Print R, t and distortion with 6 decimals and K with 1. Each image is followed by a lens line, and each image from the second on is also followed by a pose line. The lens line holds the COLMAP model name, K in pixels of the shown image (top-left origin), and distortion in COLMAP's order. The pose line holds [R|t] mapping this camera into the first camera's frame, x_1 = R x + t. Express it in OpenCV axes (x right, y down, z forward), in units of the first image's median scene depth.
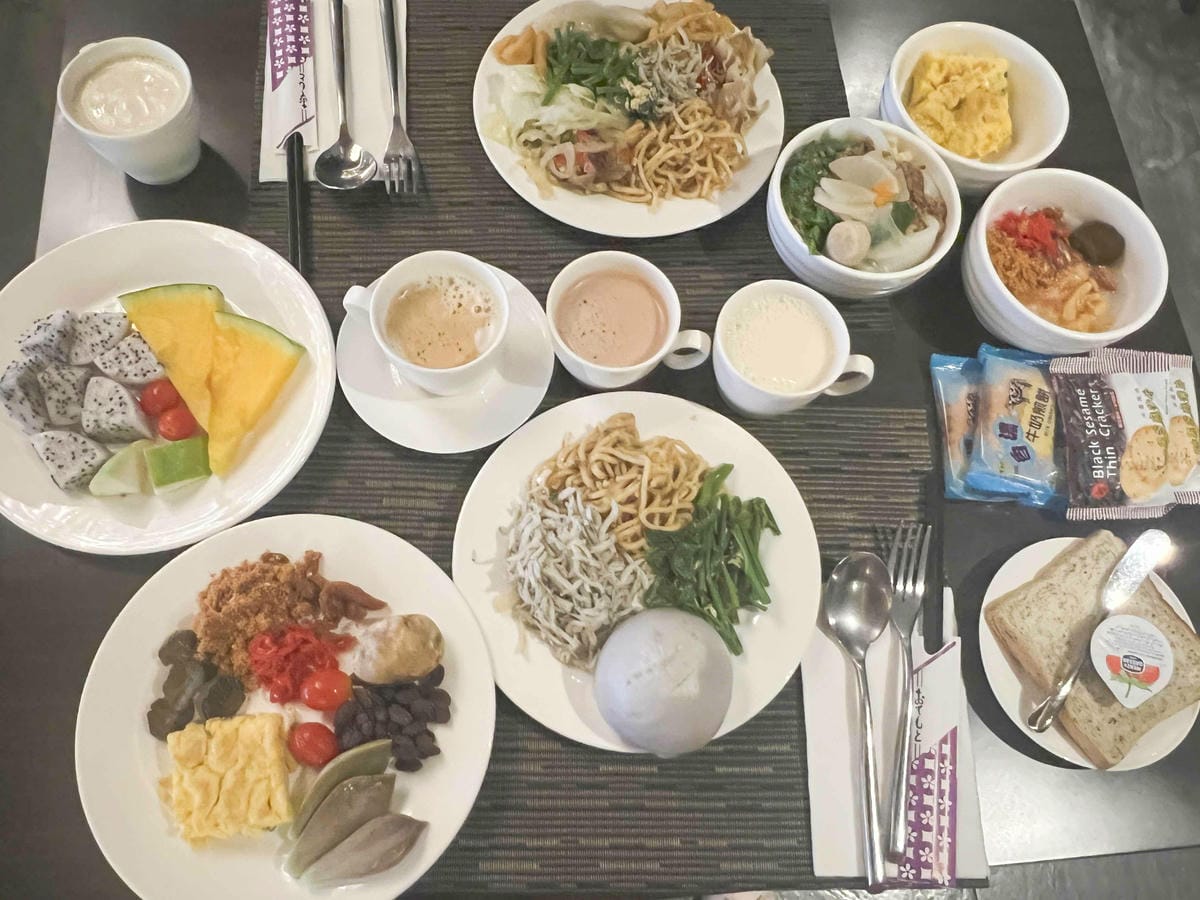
lens RADIAL K [[886.7, 0, 594.5], [0, 886.7, 446.4], [0, 0, 1]] dist [-0.008228, -0.001987]
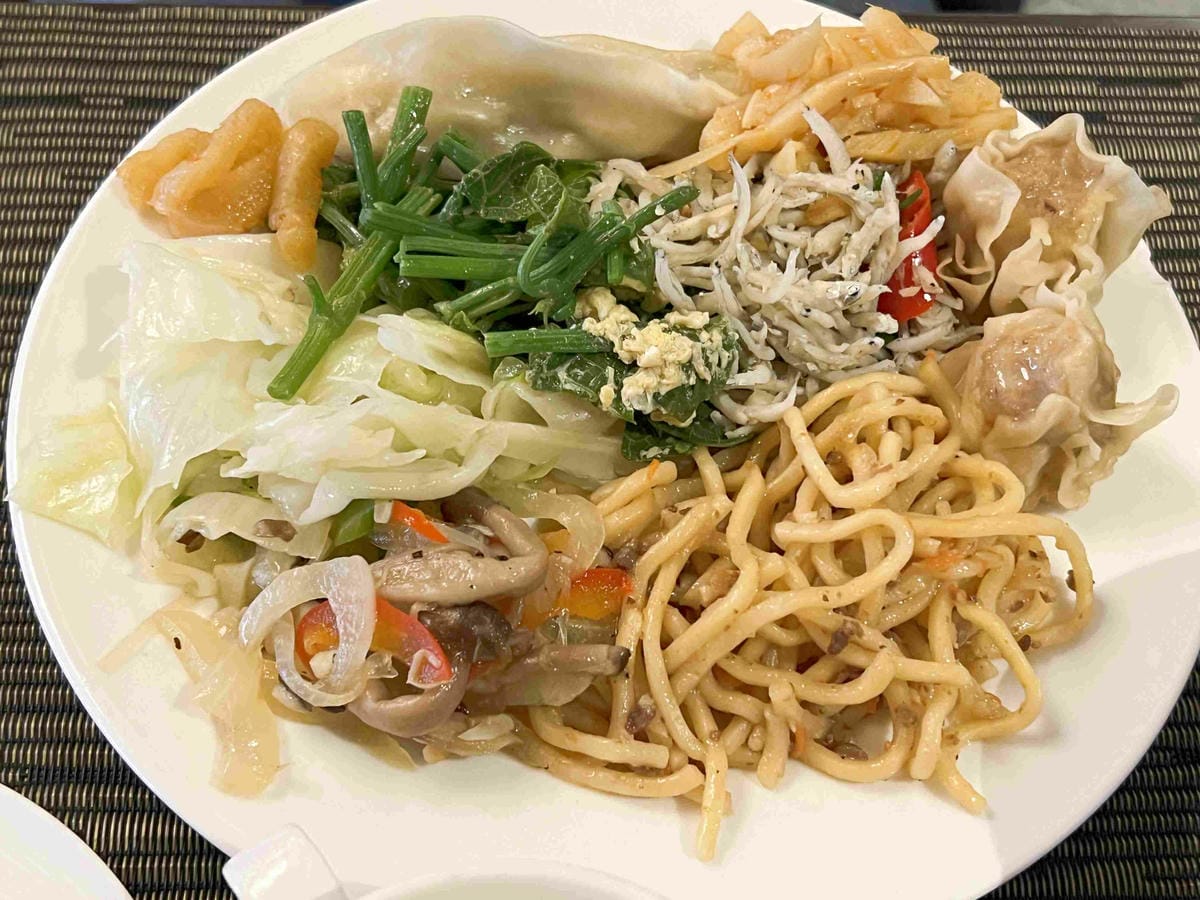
lens RADIAL K [[1887.0, 0, 602.3], [0, 1887.0, 451.1], [0, 0, 1]] dist [0.161779, 0.000000]
pose [[0.999659, 0.016245, -0.020456, 0.046379], [-0.020818, 0.968474, -0.248244, -0.234428], [0.015779, 0.248585, 0.968482, 0.475463]]
